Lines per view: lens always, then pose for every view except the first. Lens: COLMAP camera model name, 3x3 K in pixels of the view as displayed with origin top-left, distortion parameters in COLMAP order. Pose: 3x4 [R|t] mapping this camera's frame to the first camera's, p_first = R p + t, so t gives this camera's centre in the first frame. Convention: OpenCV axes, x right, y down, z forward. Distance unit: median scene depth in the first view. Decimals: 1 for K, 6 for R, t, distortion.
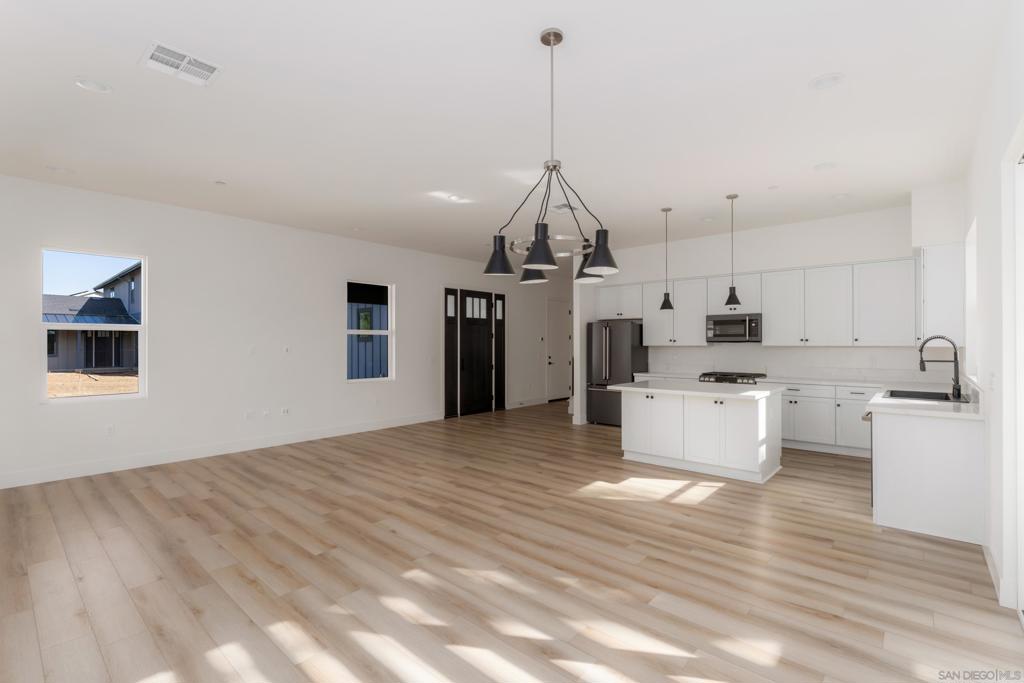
lens RADIAL K [[462.8, 0, 512.0], [0, 462.8, 341.5], [0, 0, 1]] dist [-0.001083, -0.000490]
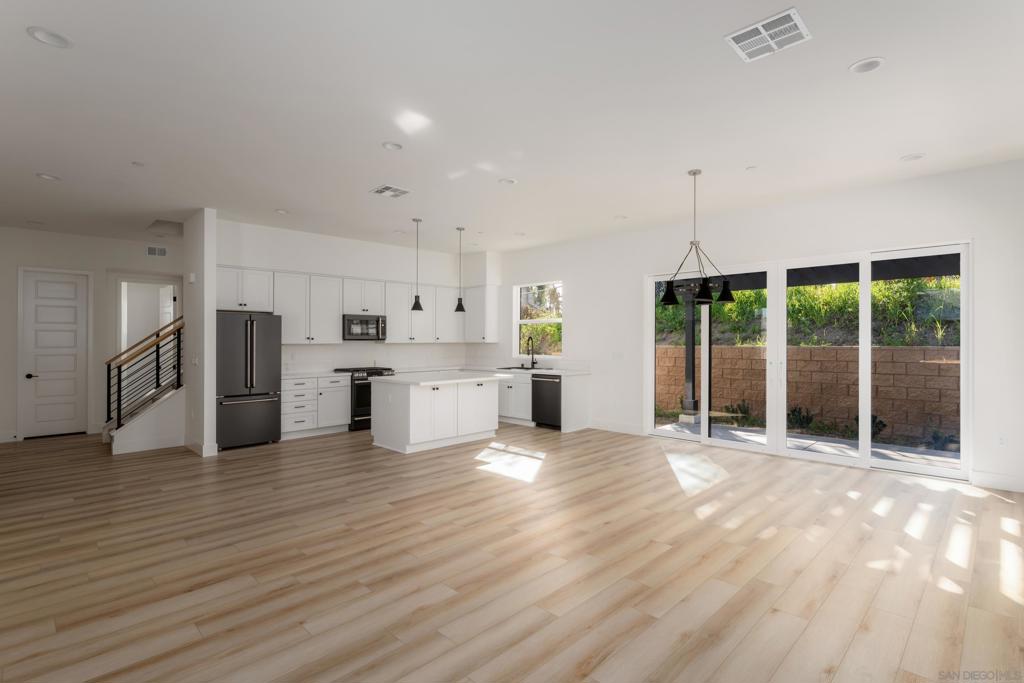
lens RADIAL K [[495.8, 0, 512.0], [0, 495.8, 341.5], [0, 0, 1]] dist [0.000490, 0.000263]
pose [[0.059995, -0.001491, 0.998198, -0.778299], [-0.001175, 0.999998, 0.001564, 0.002879], [-0.998198, -0.001267, 0.059993, 0.650715]]
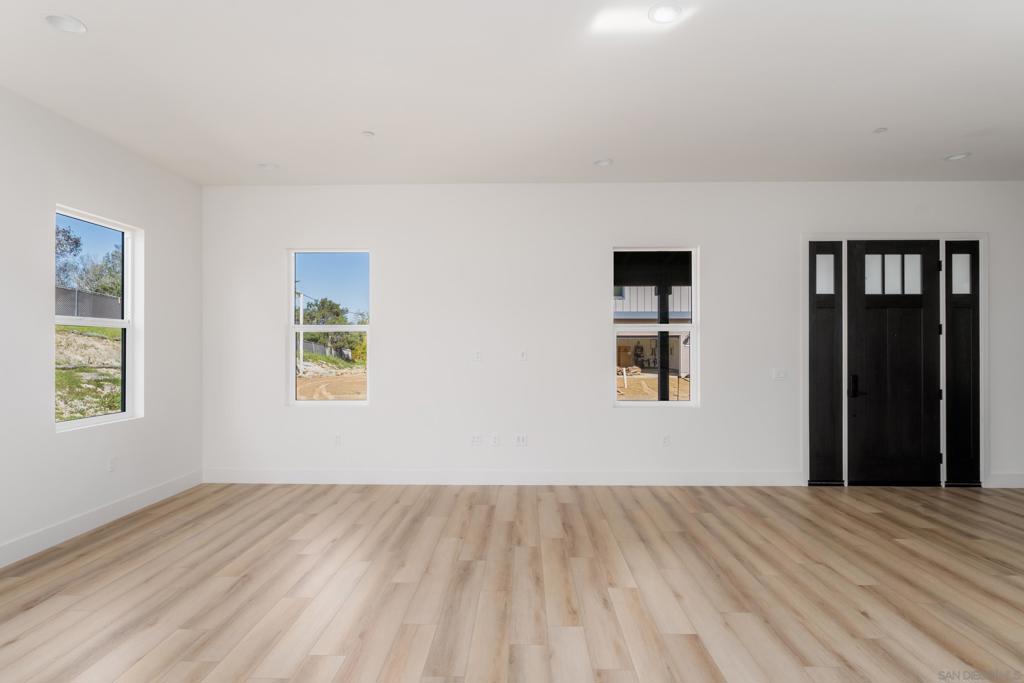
lens RADIAL K [[531.8, 0, 512.0], [0, 531.8, 341.5], [0, 0, 1]] dist [-0.000050, 0.000570]
pose [[0.647423, -0.005403, -0.762112, 0.144574], [0.003303, 0.999985, -0.004283, 0.002134], [0.762124, 0.000256, 0.647431, 0.480754]]
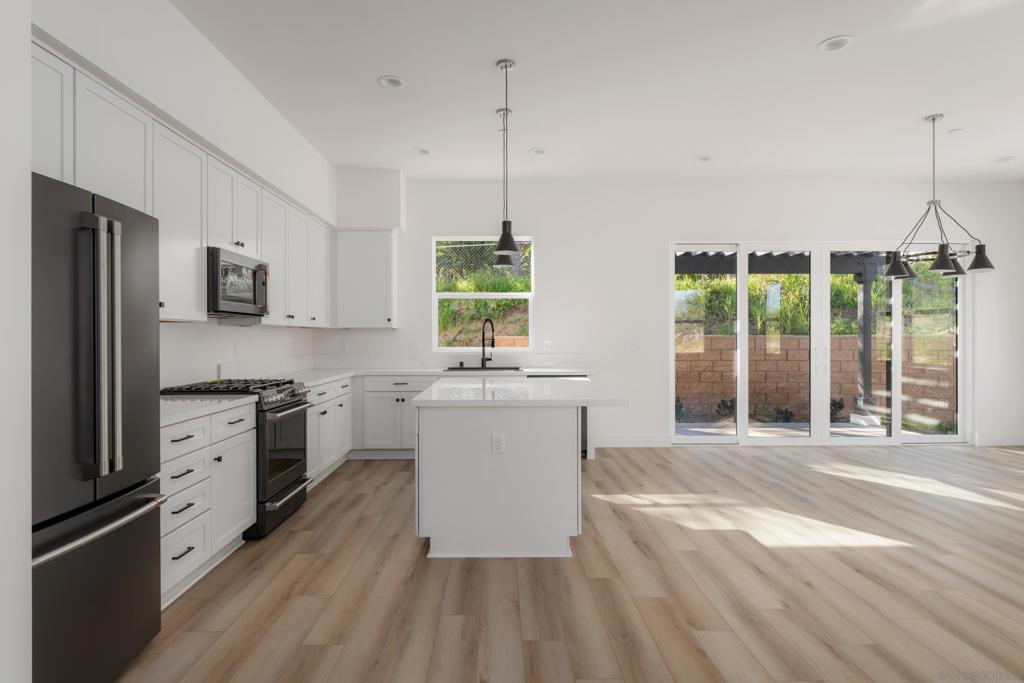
lens RADIAL K [[538.9, 0, 505.4], [0, 538.9, 337.7], [0, 0, 1]] dist [0.003172, 0.000827]
pose [[-0.672001, 0.000509, 0.740550, -0.114329], [-0.001204, 0.999998, -0.001780, 0.027912], [-0.740549, -0.002088, -0.671999, 1.319744]]
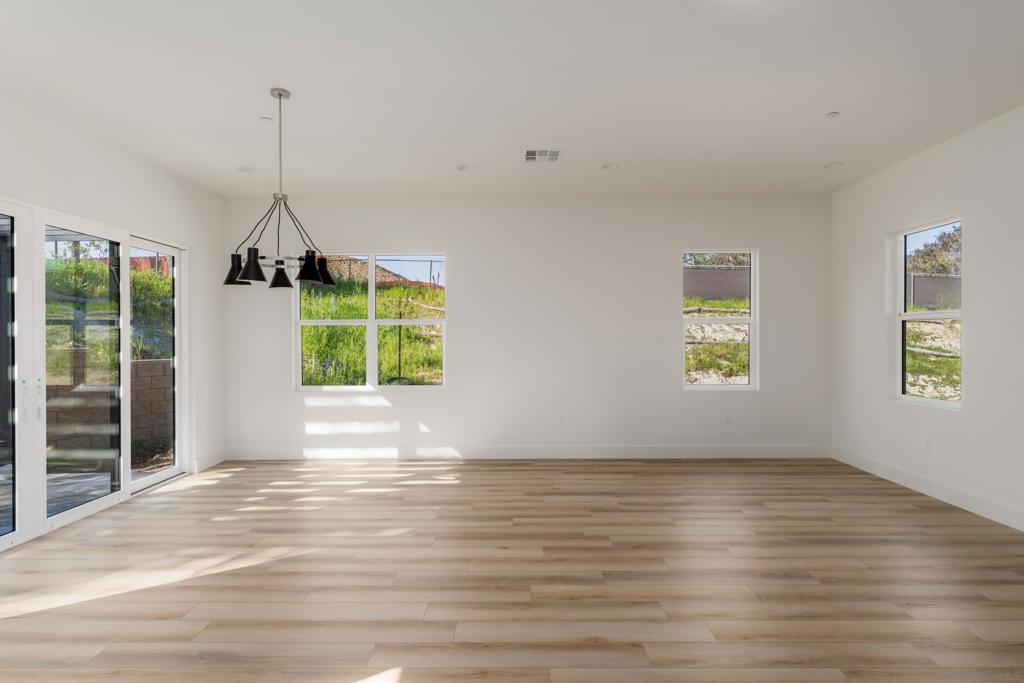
lens RADIAL K [[515.5, 0, 512.0], [0, 515.5, 341.5], [0, 0, 1]] dist [0.000226, 0.000382]
pose [[-0.754005, 0.009243, -0.656804, 0.218138], [0.010588, 0.999942, 0.001916, 0.005666], [0.656783, -0.005510, -0.754059, 1.000853]]
